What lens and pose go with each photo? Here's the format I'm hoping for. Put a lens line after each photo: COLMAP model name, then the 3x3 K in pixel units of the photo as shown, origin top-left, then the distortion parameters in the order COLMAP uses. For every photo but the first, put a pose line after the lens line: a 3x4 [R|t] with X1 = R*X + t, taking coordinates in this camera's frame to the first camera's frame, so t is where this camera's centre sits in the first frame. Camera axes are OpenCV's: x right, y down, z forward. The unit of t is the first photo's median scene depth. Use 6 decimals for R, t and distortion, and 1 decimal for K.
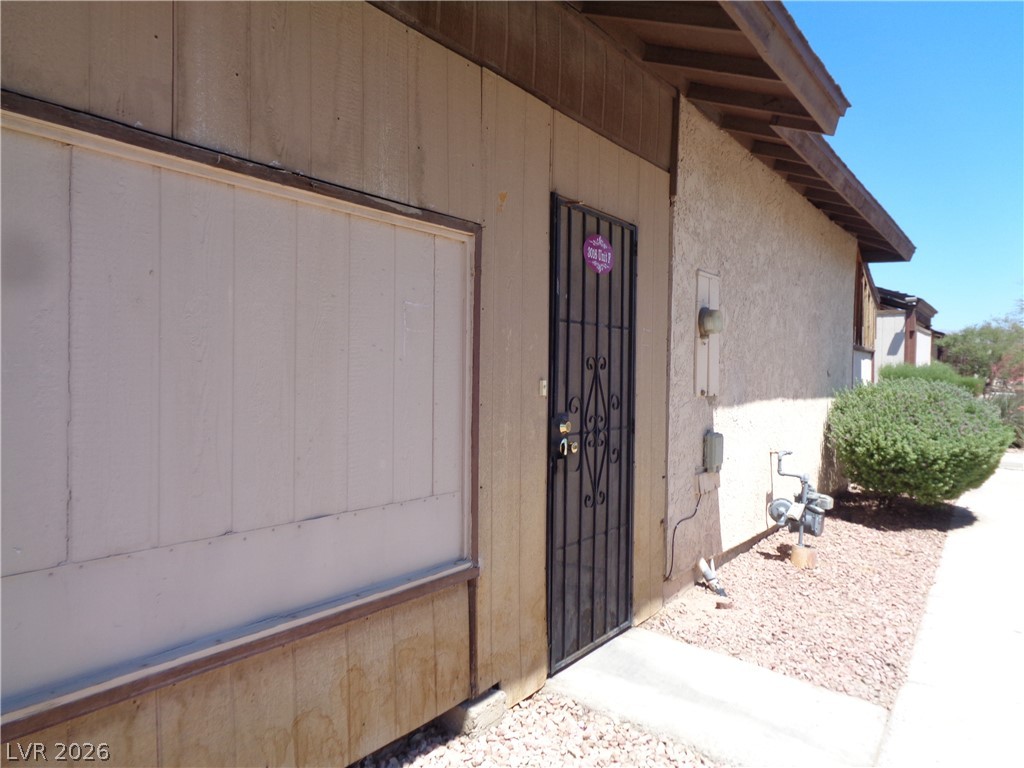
lens RADIAL K [[766.8, 0, 512.3], [0, 766.8, 390.5], [0, 0, 1]] dist [0.001299, 0.002598]
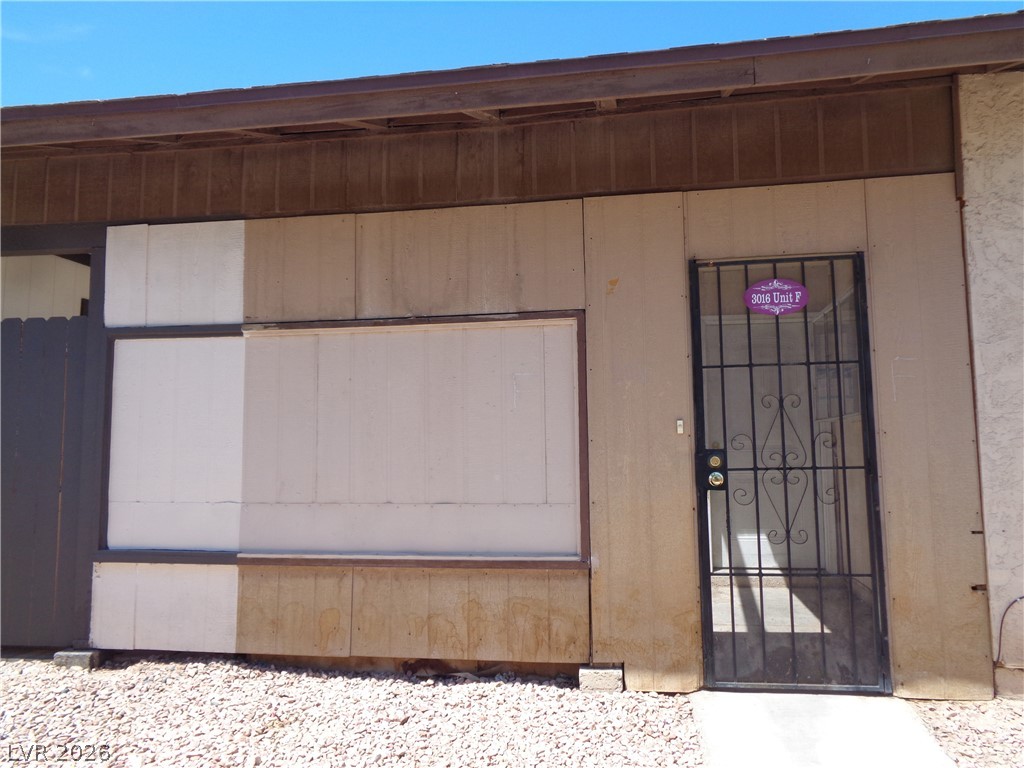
lens RADIAL K [[766.8, 0, 514.8], [0, 766.8, 390.6], [0, 0, 1]] dist [0.001299, 0.002598]
pose [[0.419836, -0.093907, -0.902729, 1.189170], [-0.000445, 0.994611, -0.103672, 0.075271], [0.907600, 0.043927, 0.417532, 0.333250]]
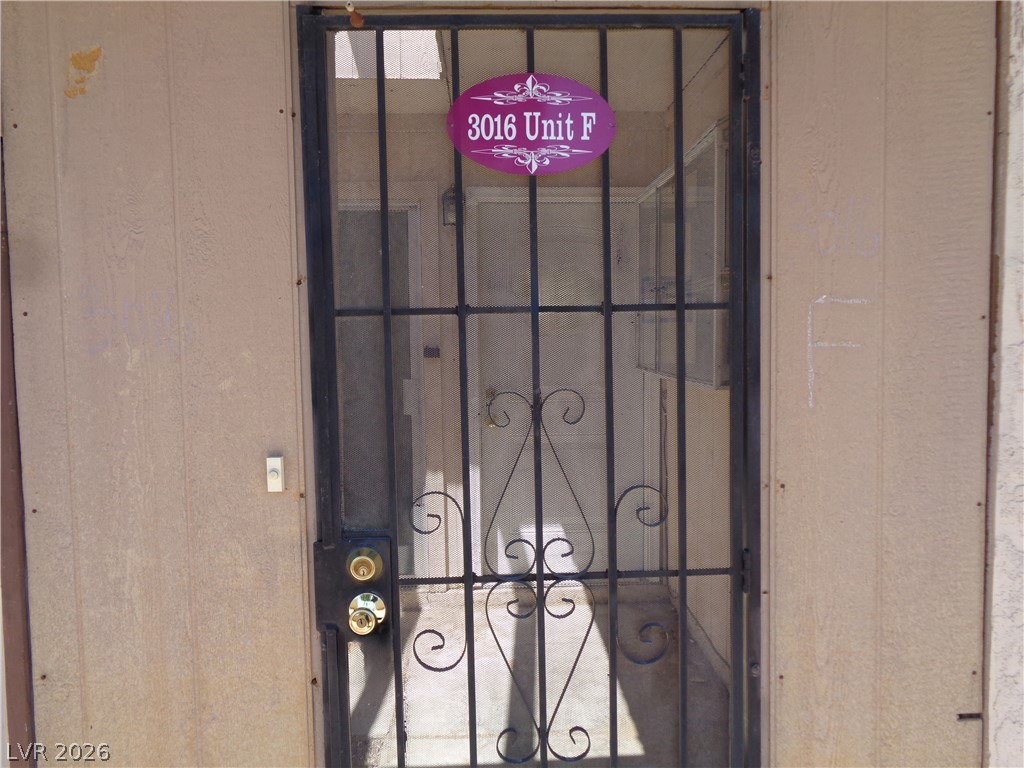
lens RADIAL K [[766.8, 0, 517.3], [0, 766.8, 389.3], [0, 0, 1]] dist [0.001299, 0.002598]
pose [[0.587897, 0.034239, -0.808211, 0.564392], [0.004169, 0.998962, 0.045352, -0.084084], [0.808925, -0.030032, 0.587144, 1.021211]]
